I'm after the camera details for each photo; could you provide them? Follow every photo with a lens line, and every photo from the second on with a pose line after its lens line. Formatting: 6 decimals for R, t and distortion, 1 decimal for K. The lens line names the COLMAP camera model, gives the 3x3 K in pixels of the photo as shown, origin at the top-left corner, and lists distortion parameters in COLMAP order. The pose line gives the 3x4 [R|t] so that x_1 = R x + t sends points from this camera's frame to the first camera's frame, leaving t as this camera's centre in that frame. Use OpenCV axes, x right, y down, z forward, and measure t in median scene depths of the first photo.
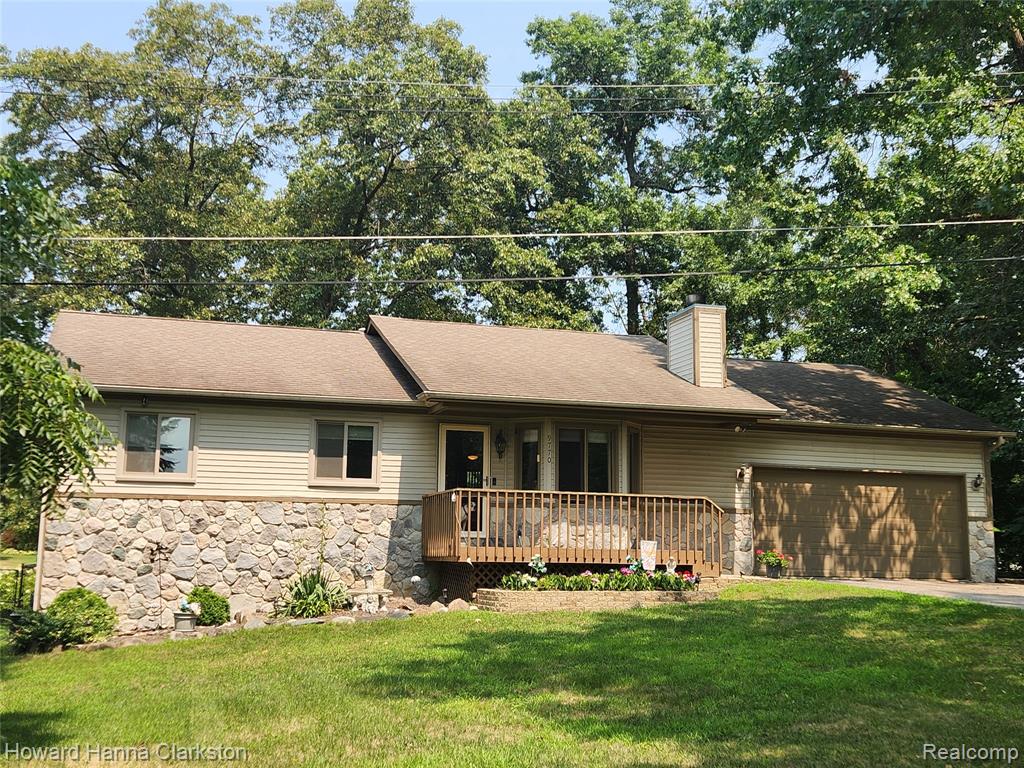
lens RADIAL K [[691.4, 0, 506.4], [0, 691.4, 384.1], [0, 0, 1]] dist [0.055624, -0.002285]
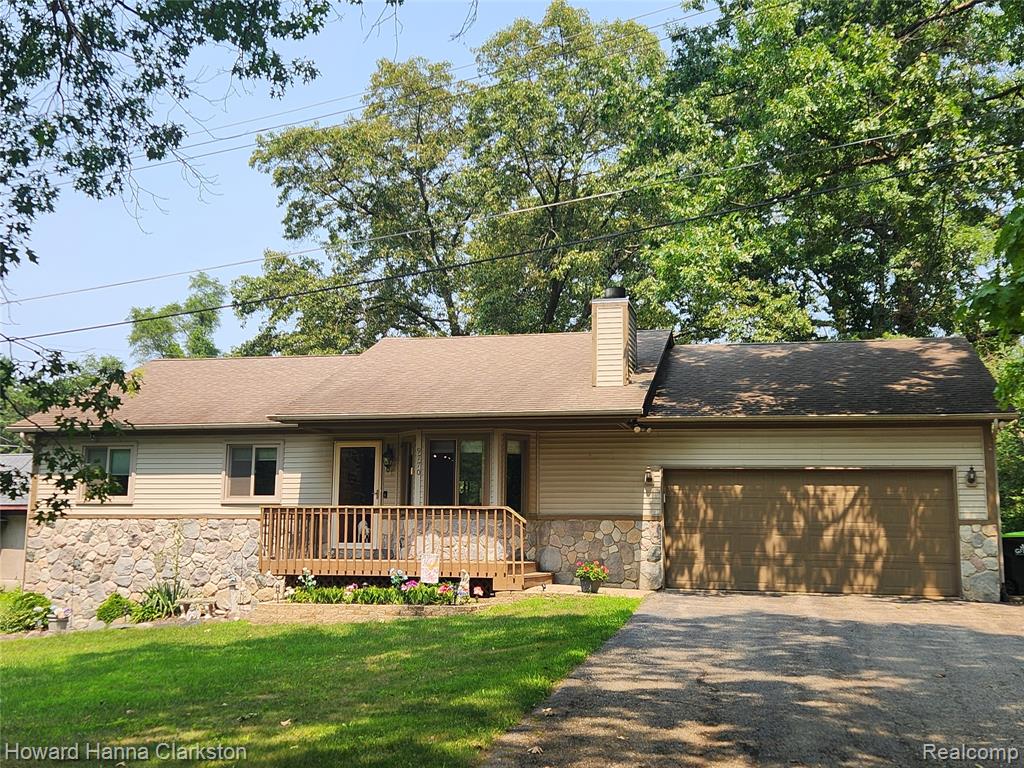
lens RADIAL K [[691.4, 0, 506.4], [0, 691.4, 384.1], [0, 0, 1]] dist [0.055624, -0.002285]
pose [[0.945848, -0.076830, -0.315387, 0.449353], [0.075503, 0.997010, -0.016443, 0.006016], [0.315707, -0.008260, 0.948821, 0.066270]]
